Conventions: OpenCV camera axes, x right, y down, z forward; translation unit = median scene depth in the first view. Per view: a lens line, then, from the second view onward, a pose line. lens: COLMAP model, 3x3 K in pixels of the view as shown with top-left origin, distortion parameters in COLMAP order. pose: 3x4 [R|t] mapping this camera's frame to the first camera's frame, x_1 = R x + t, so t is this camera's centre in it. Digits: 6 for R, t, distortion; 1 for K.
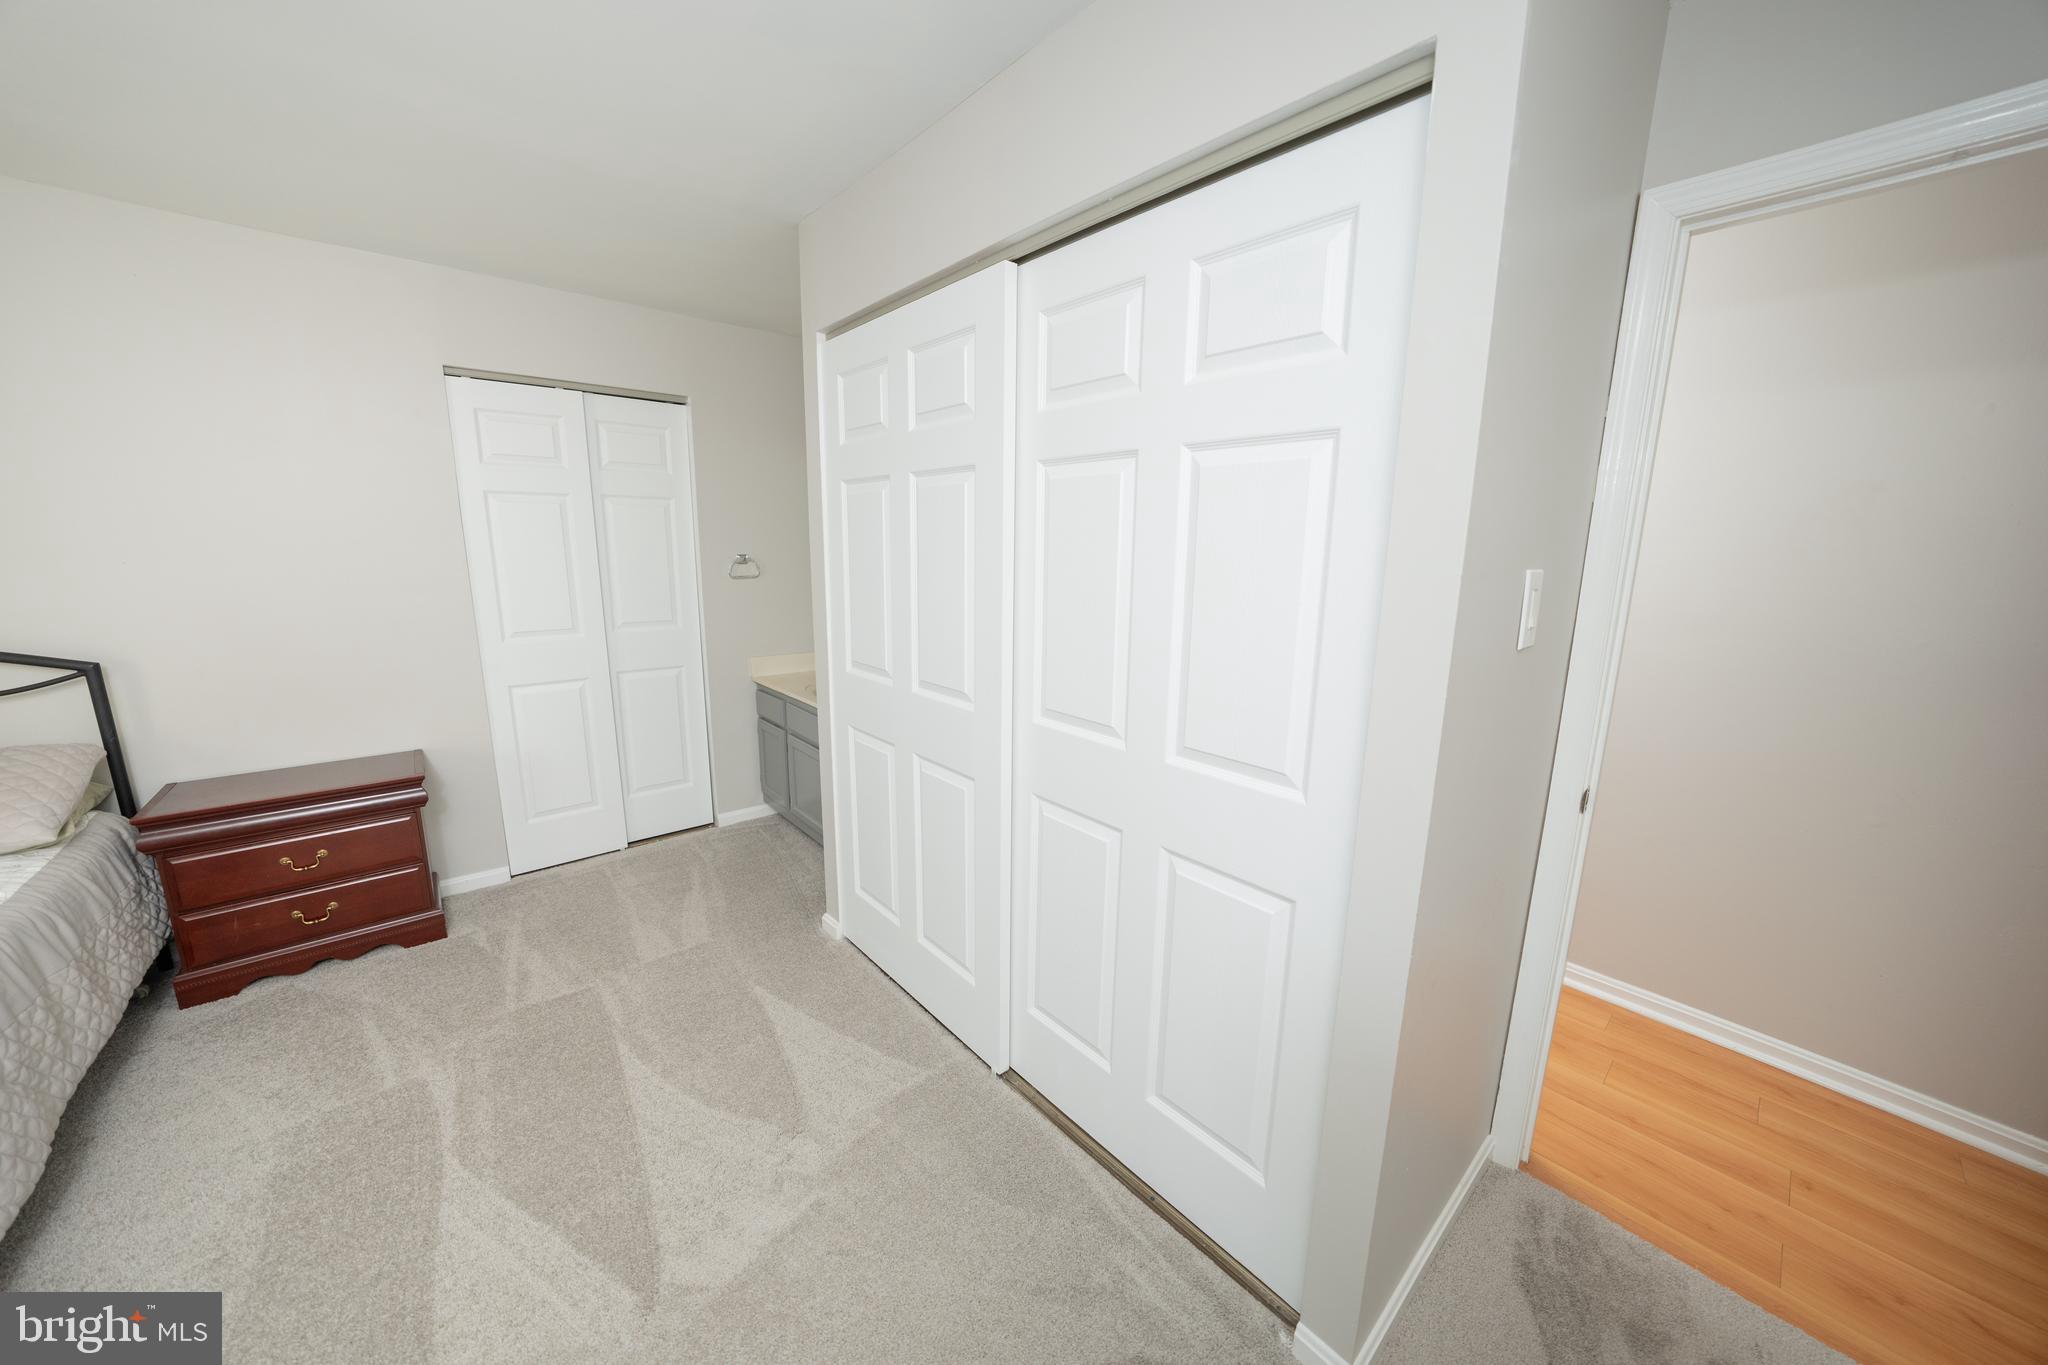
lens RADIAL K [[718.0, 0, 1029.6], [0, 718.0, 674.4], [0, 0, 1]] dist [-0.000497, 0.000073]
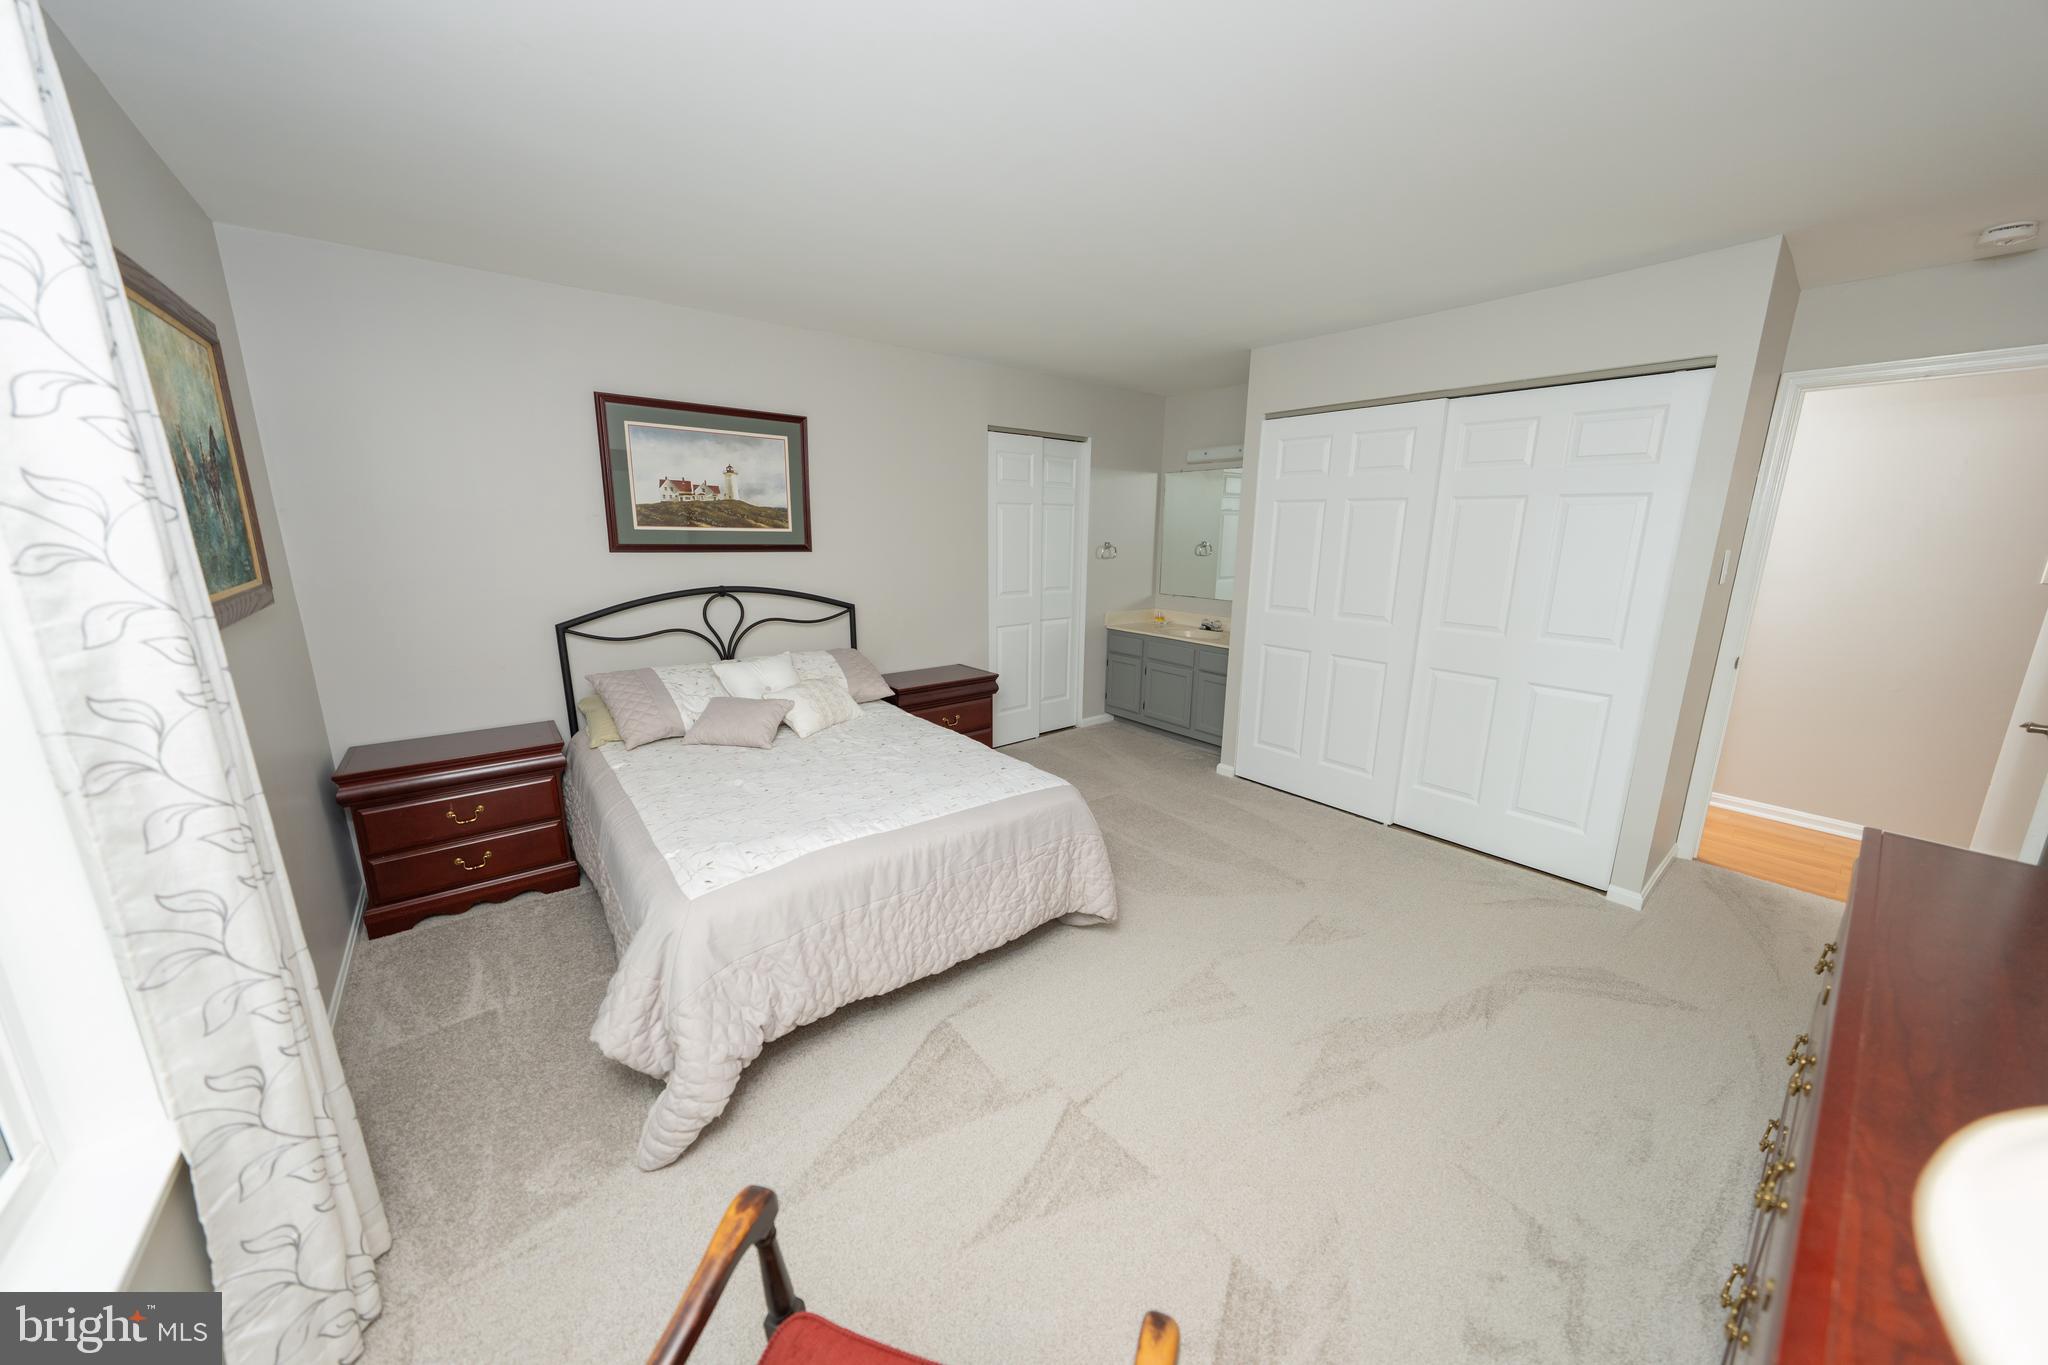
lens RADIAL K [[691.6, 0, 1026.9], [0, 691.6, 676.9], [0, 0, 1]] dist [0.000124, 0.000170]
pose [[0.999156, 0.003788, -0.040909, -0.091270], [-0.002816, 0.999713, 0.023788, 0.013727], [0.040988, -0.023652, 0.998880, -0.081426]]
